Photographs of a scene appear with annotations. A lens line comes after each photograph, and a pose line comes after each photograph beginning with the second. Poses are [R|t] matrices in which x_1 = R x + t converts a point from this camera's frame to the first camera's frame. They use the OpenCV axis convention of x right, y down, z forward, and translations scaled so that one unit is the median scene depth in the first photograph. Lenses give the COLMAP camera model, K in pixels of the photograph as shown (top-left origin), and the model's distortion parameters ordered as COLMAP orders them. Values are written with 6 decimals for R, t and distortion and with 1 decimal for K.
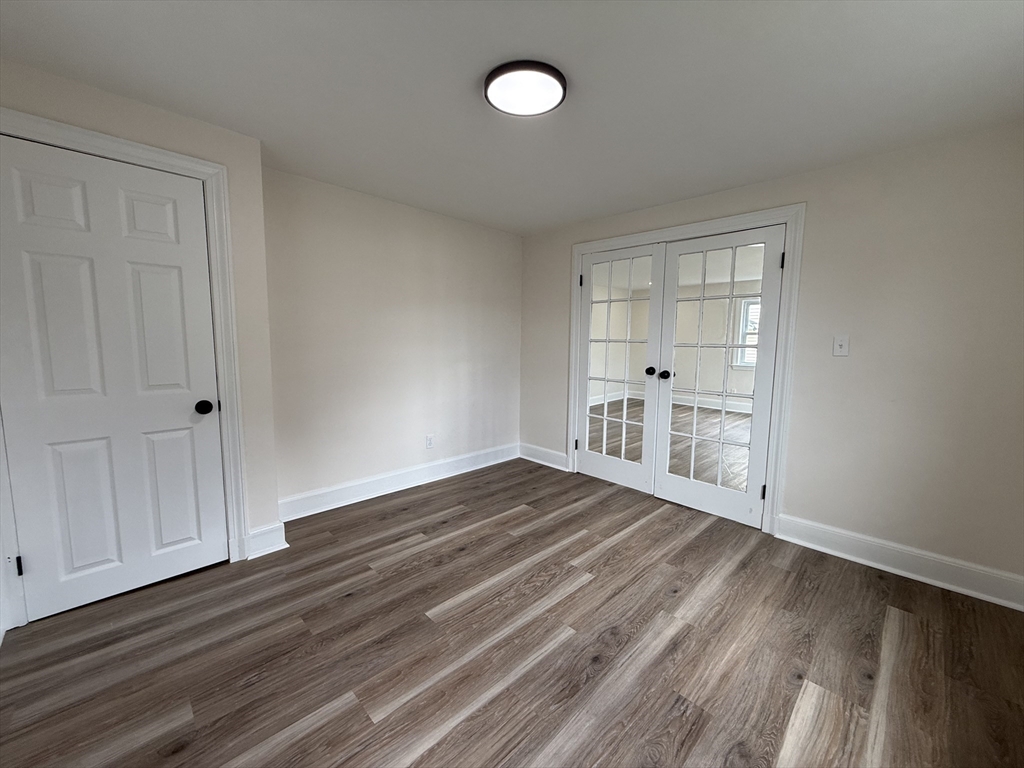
lens RADIAL K [[406.3, 0, 512.0], [0, 406.3, 384.0], [0, 0, 1]] dist [0.000526, -0.000127]
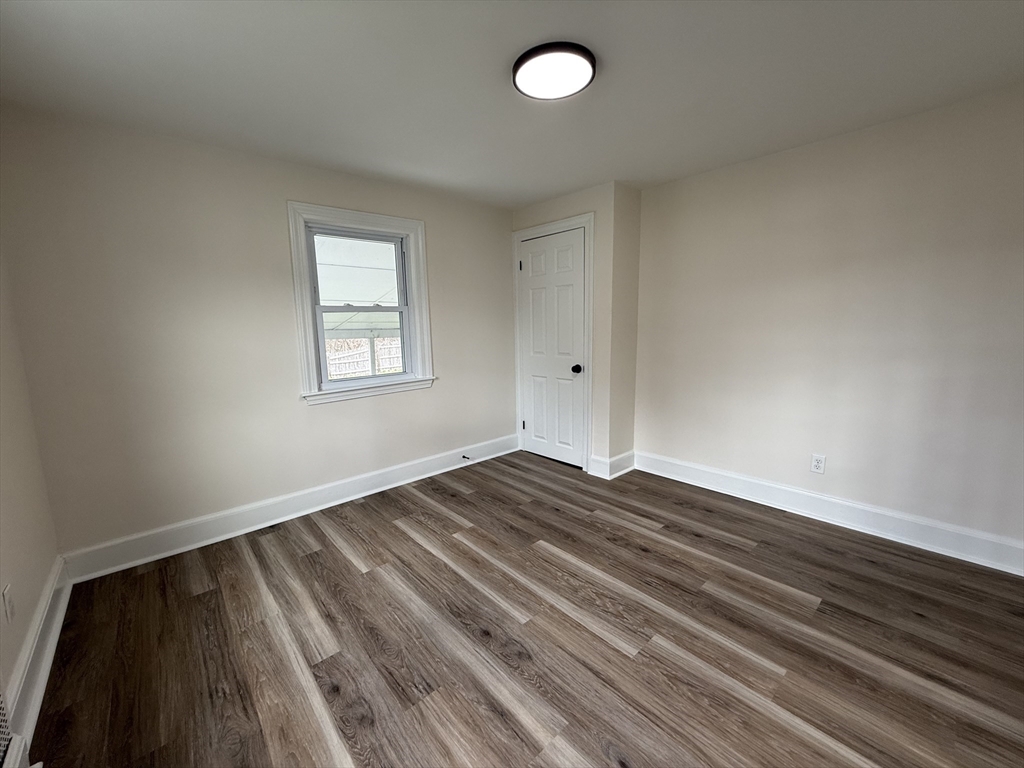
lens RADIAL K [[406.3, 0, 512.0], [0, 406.3, 384.0], [0, 0, 1]] dist [0.000526, -0.000127]
pose [[-0.039314, 0.133015, -0.990334, 0.934591], [-0.091155, 0.986490, 0.136118, -0.086825], [0.995060, 0.095625, -0.026658, 0.832687]]
